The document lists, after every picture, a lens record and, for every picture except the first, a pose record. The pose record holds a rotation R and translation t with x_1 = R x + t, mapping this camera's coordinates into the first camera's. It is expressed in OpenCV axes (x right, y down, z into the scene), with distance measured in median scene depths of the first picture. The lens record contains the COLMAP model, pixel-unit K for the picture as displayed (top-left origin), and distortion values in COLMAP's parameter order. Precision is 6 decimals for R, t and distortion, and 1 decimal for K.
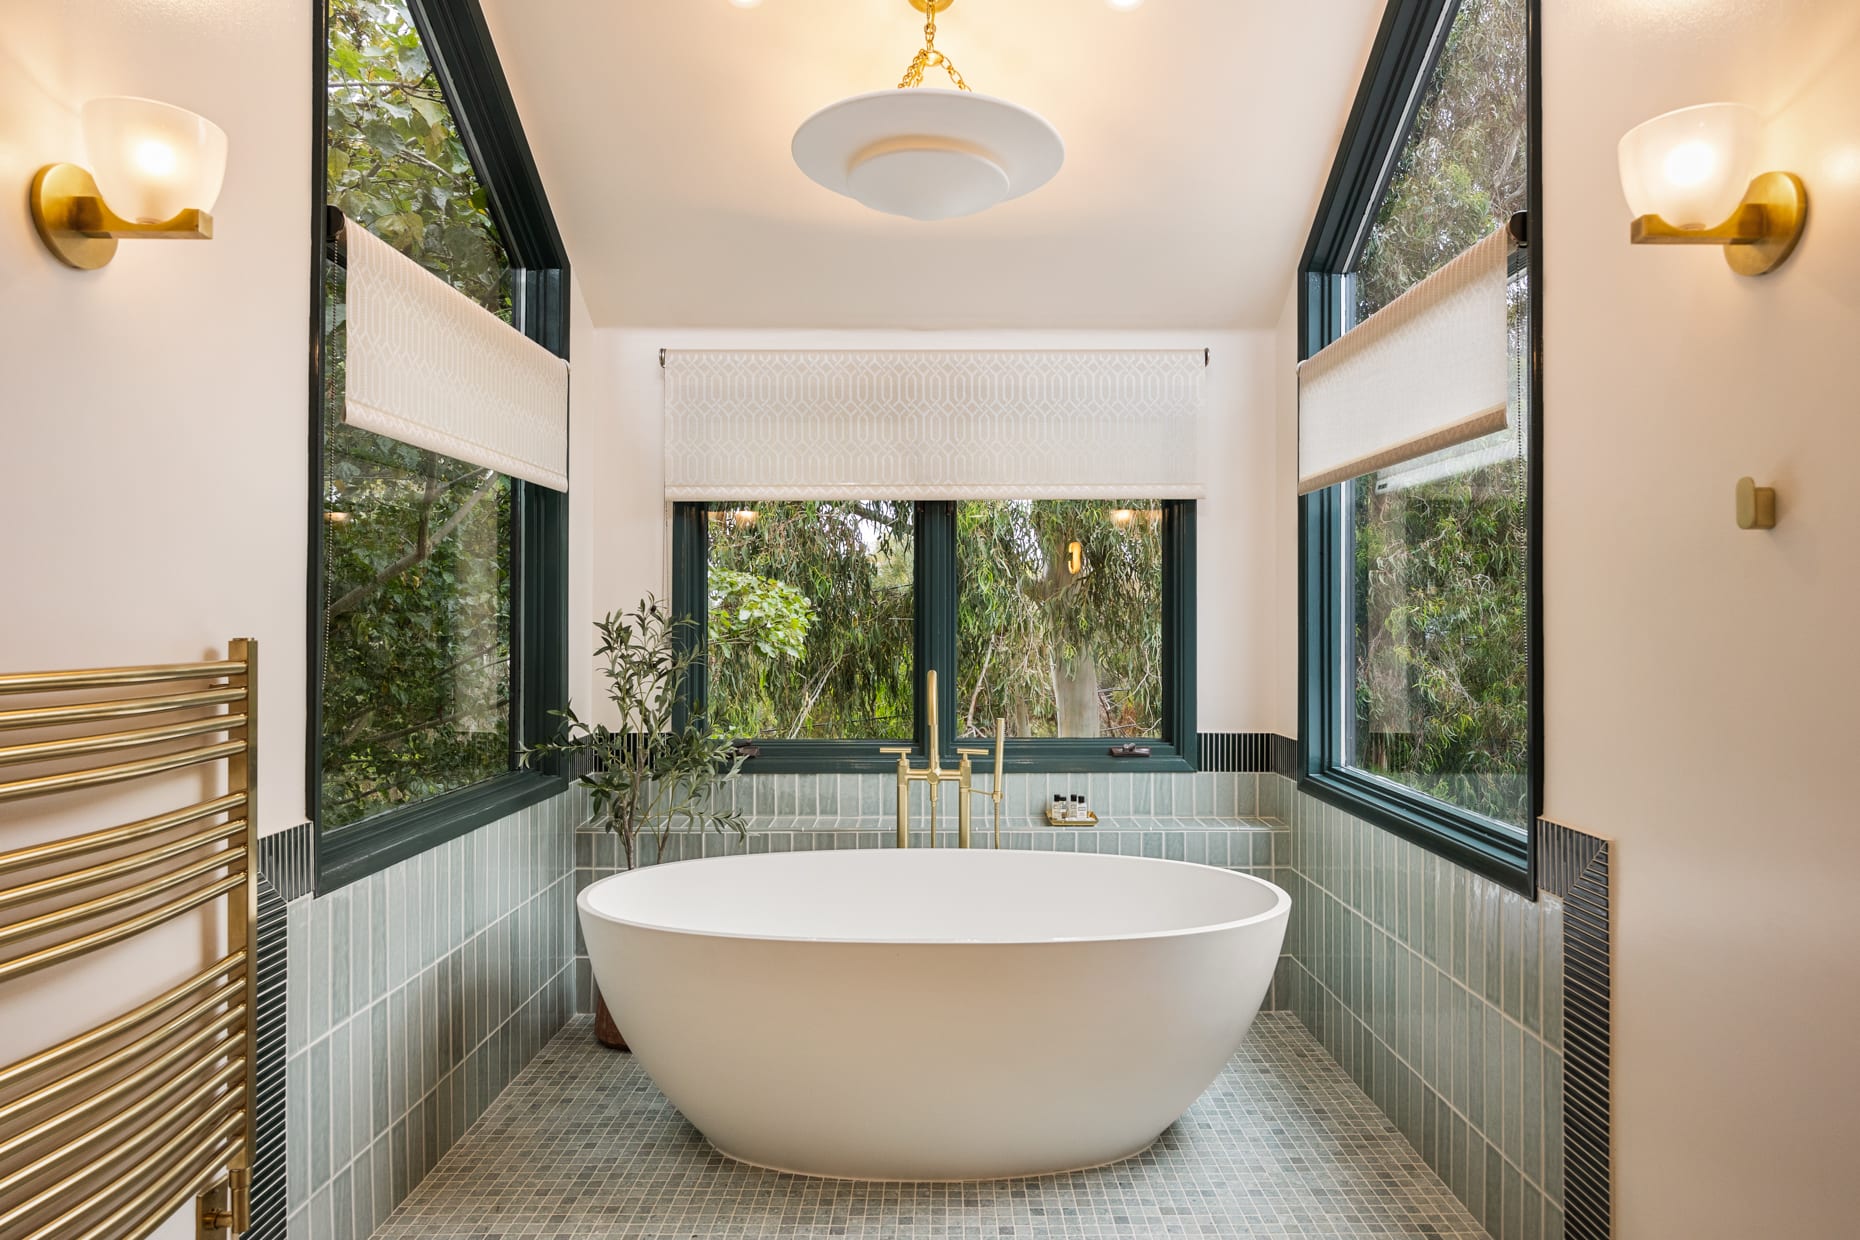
lens RADIAL K [[1058.8, 0, 932.1], [0, 1058.8, 615.8], [0, 0, 1]] dist [-0.002717, 0.001271]
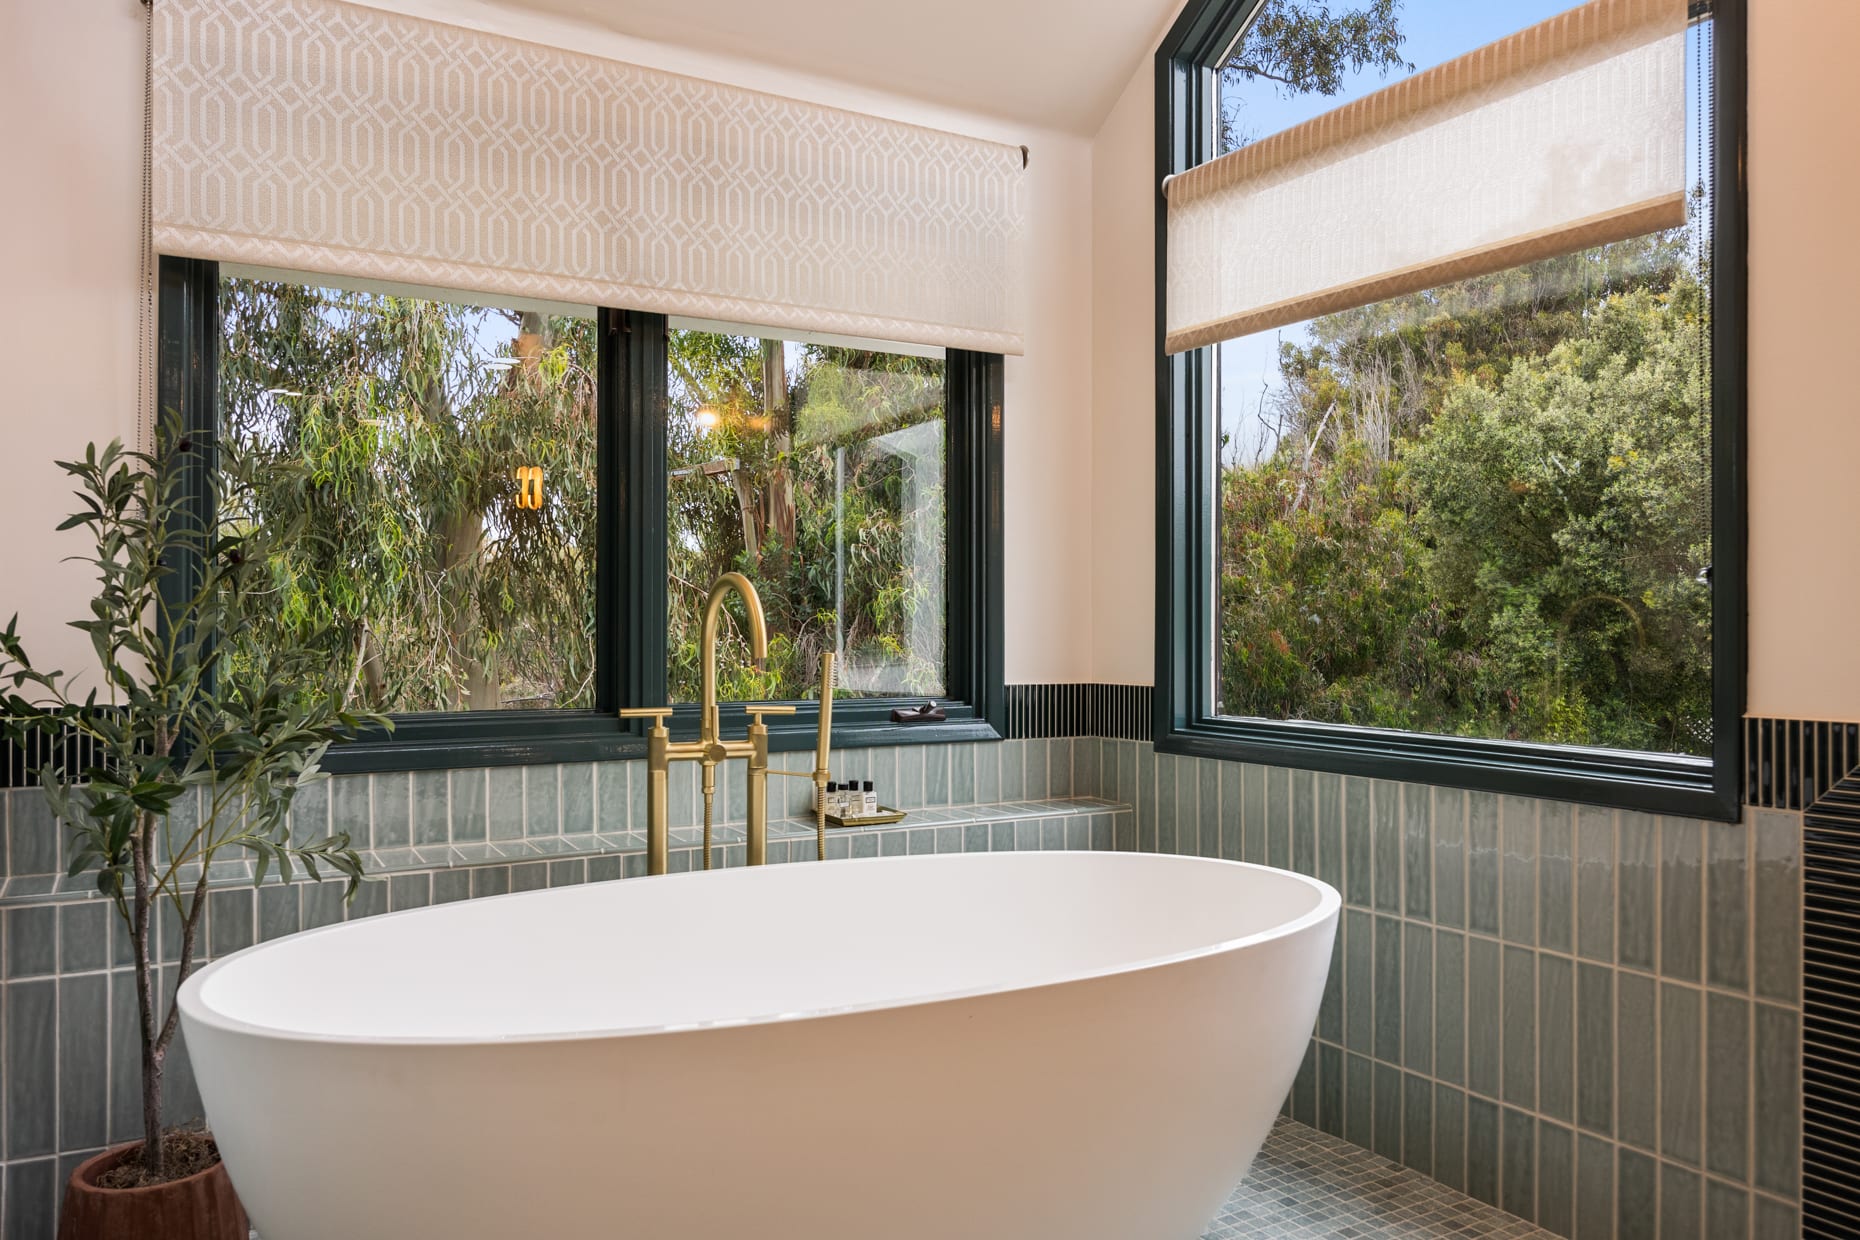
lens RADIAL K [[1335.9, 0, 930.2], [0, 1335.9, 624.4], [0, 0, 1]] dist [-0.007304, -0.004839]
pose [[0.864844, 0.001647, 0.502037, -0.254184], [-0.004123, 0.999984, 0.003821, 0.069196], [-0.502023, -0.005374, 0.864838, 0.255001]]
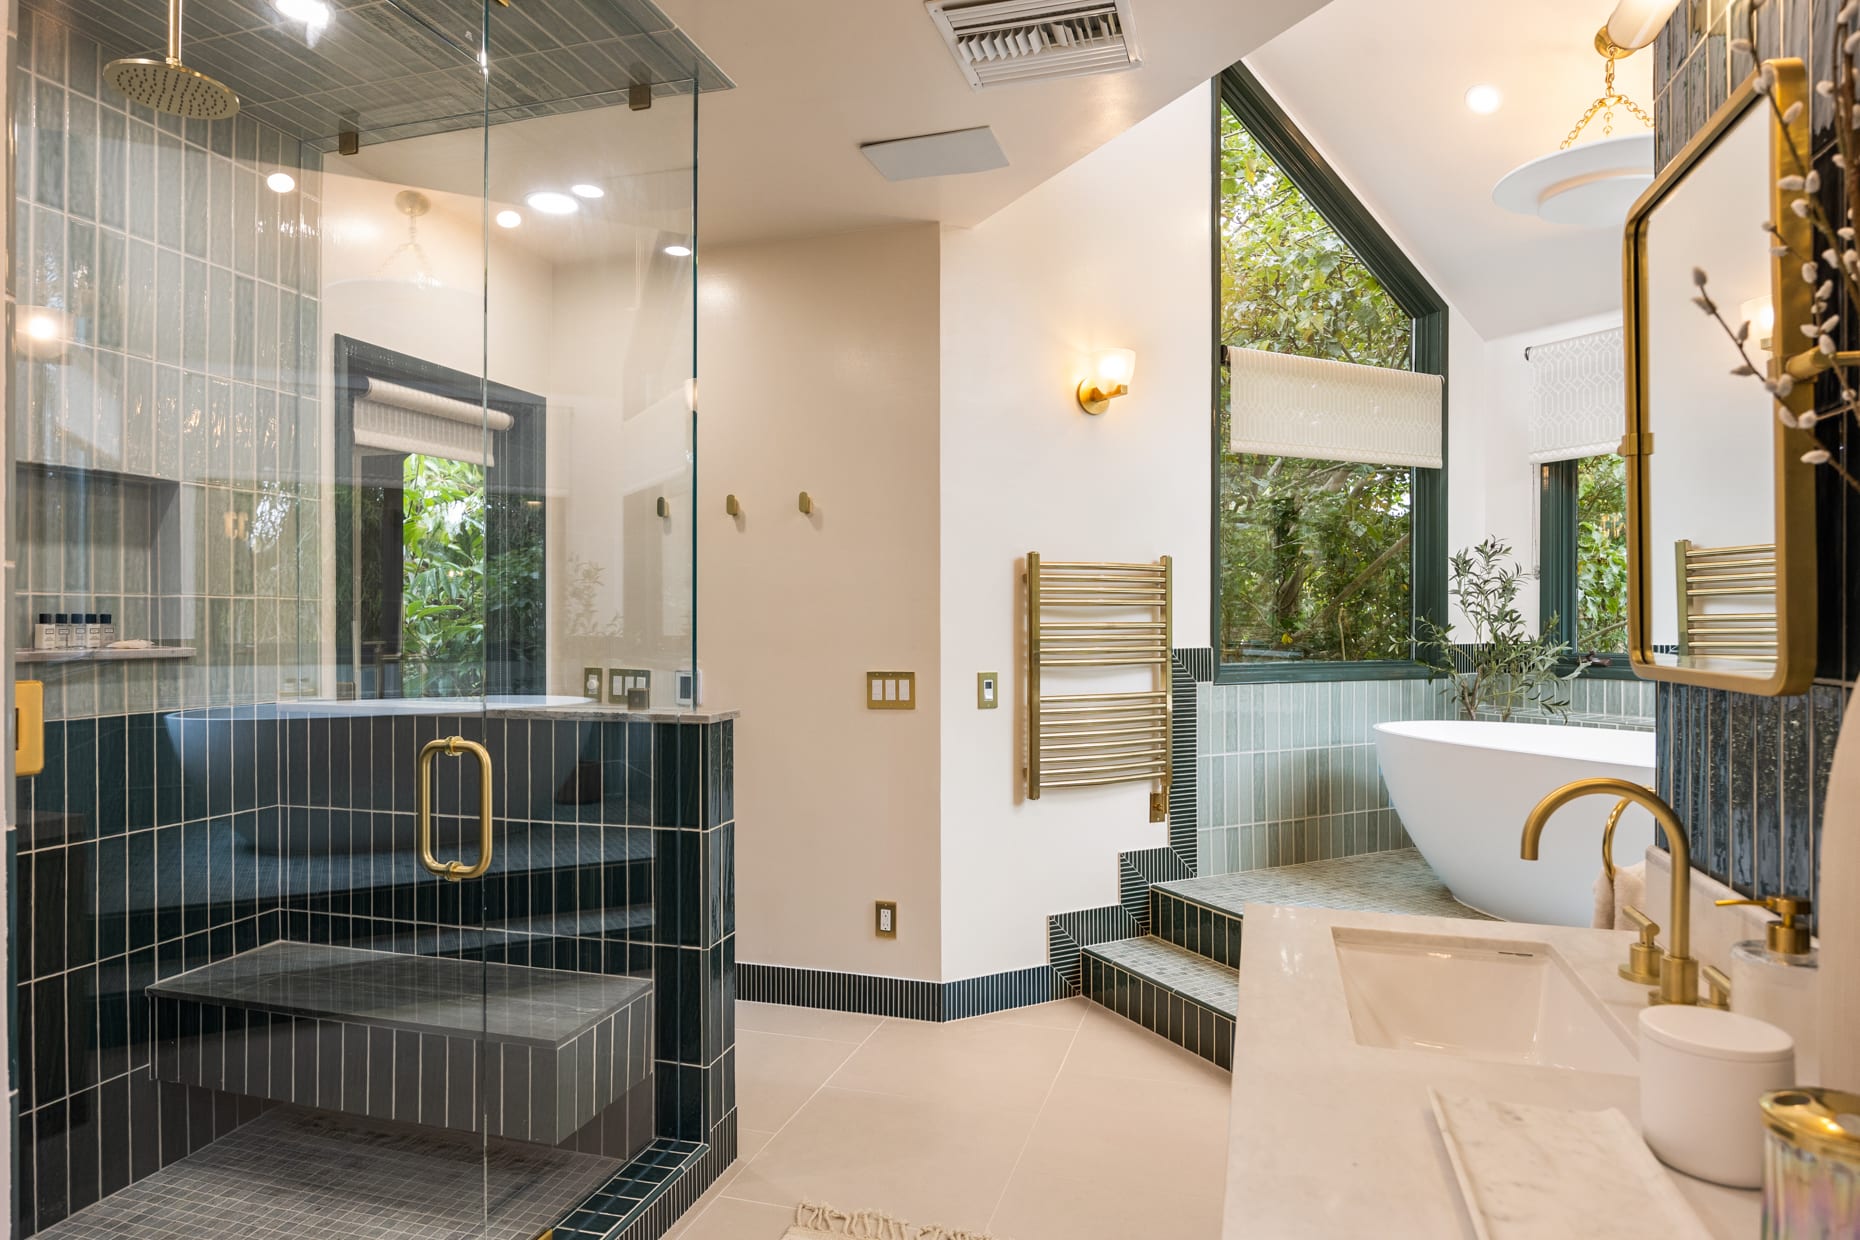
lens RADIAL K [[1058.8, 0, 932.7], [0, 1058.8, 616.6], [0, 0, 1]] dist [-0.002717, 0.001271]
pose [[0.456017, 0.001223, -0.889970, 0.581059], [0.003592, 0.999988, 0.003214, 0.072632], [0.889964, -0.004662, 0.456008, -0.248997]]
